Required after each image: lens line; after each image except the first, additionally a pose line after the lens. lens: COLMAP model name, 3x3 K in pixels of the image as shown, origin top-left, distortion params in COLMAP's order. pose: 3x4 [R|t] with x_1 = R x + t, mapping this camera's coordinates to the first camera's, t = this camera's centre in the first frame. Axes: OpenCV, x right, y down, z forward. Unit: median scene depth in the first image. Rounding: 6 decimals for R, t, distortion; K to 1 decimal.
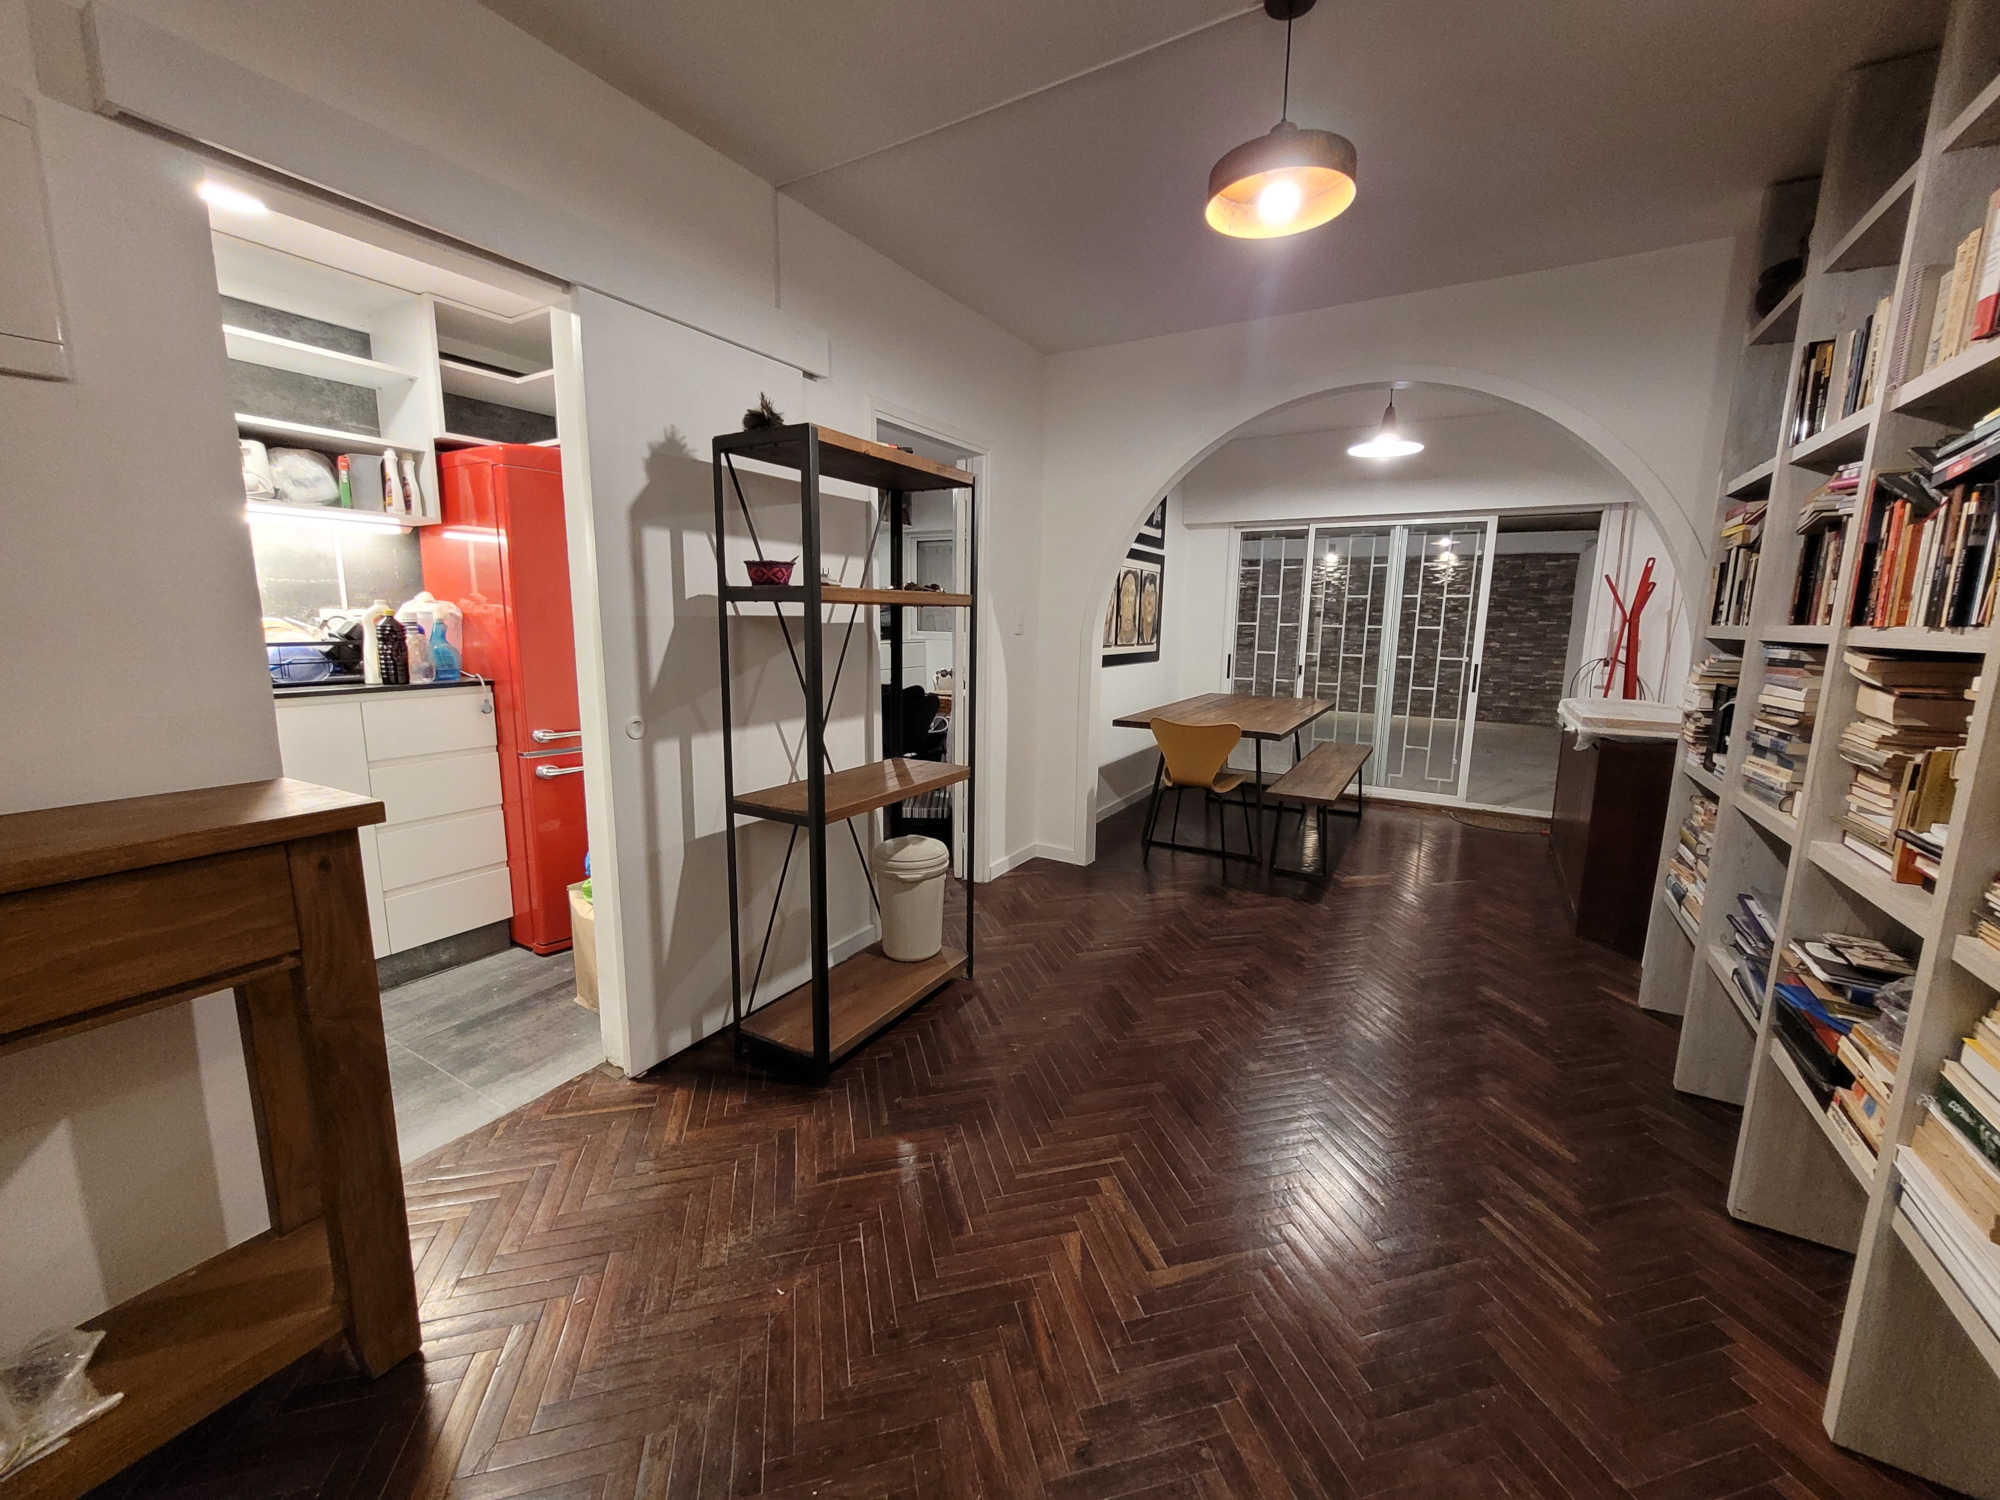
lens RADIAL K [[791.9, 0, 1008.5], [0, 791.9, 746.6], [0, 0, 1]] dist [-0.002083, 0.000926]
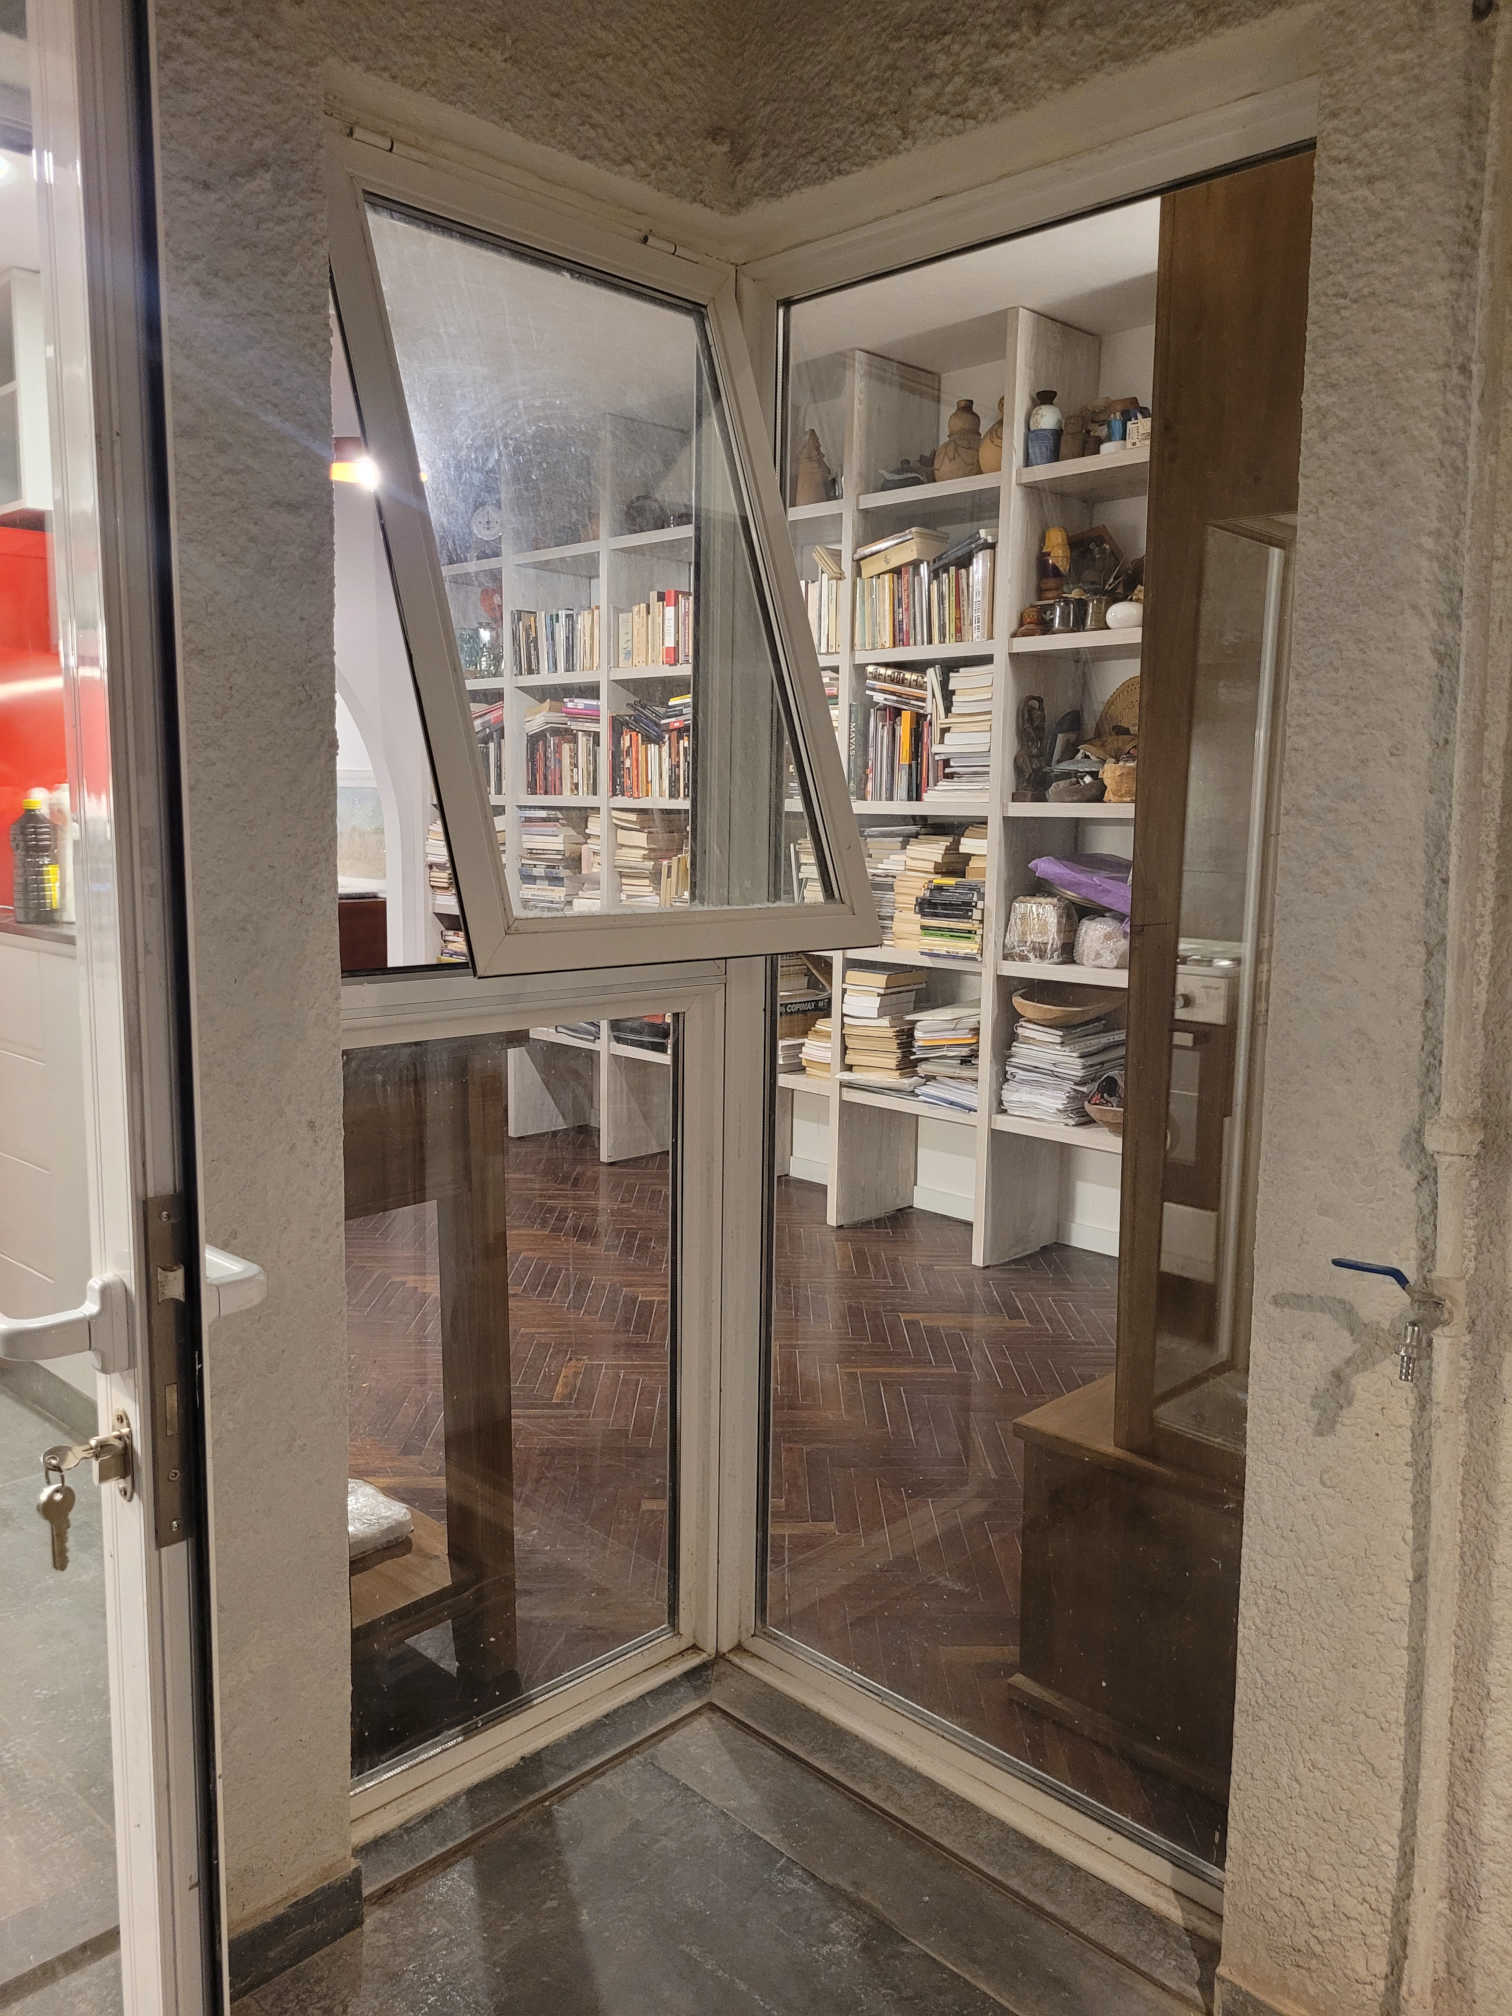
lens RADIAL K [[1543.9, 0, 756.1], [0, 1543.9, 1007.4], [0, 0, 1]] dist [0.038636, -0.018842]
pose [[0.250794, -0.131165, 0.959113, -1.242268], [0.141604, 0.985091, 0.097690, 0.012531], [-0.957628, 0.111314, 0.265628, -0.101738]]
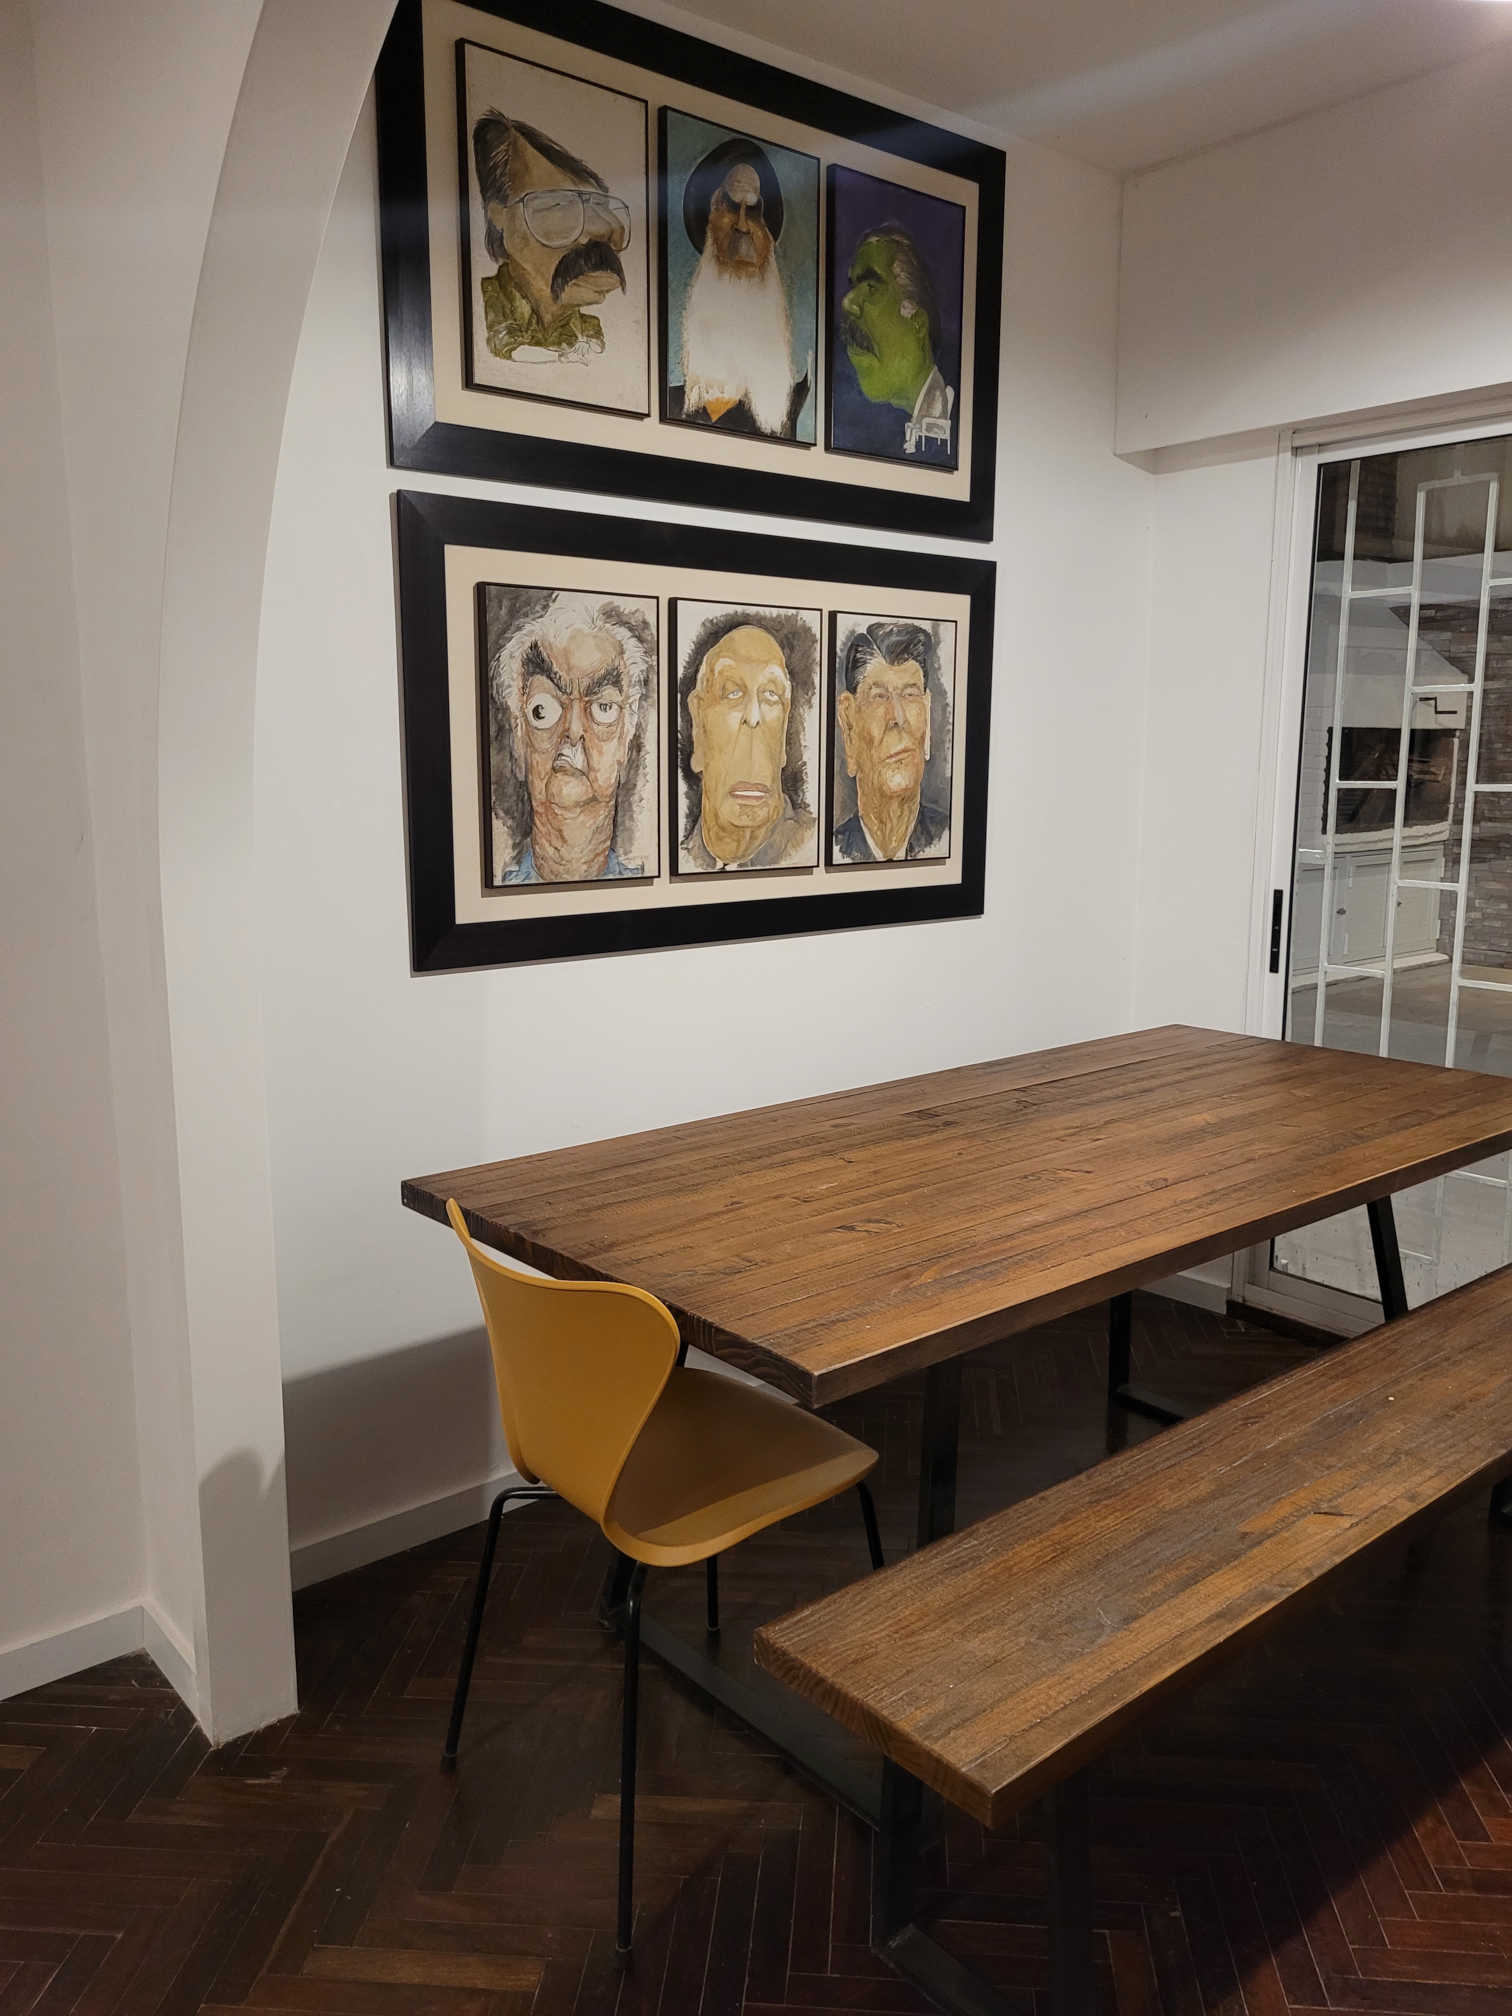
lens RADIAL K [[1543.9, 0, 760.1], [0, 1543.9, 1002.8], [0, 0, 1]] dist [0.038636, -0.018842]
pose [[0.945444, 0.049134, -0.322058, 0.564307], [-0.045903, 0.998790, 0.017623, -0.150149], [0.322535, -0.001878, 0.946556, 0.764566]]
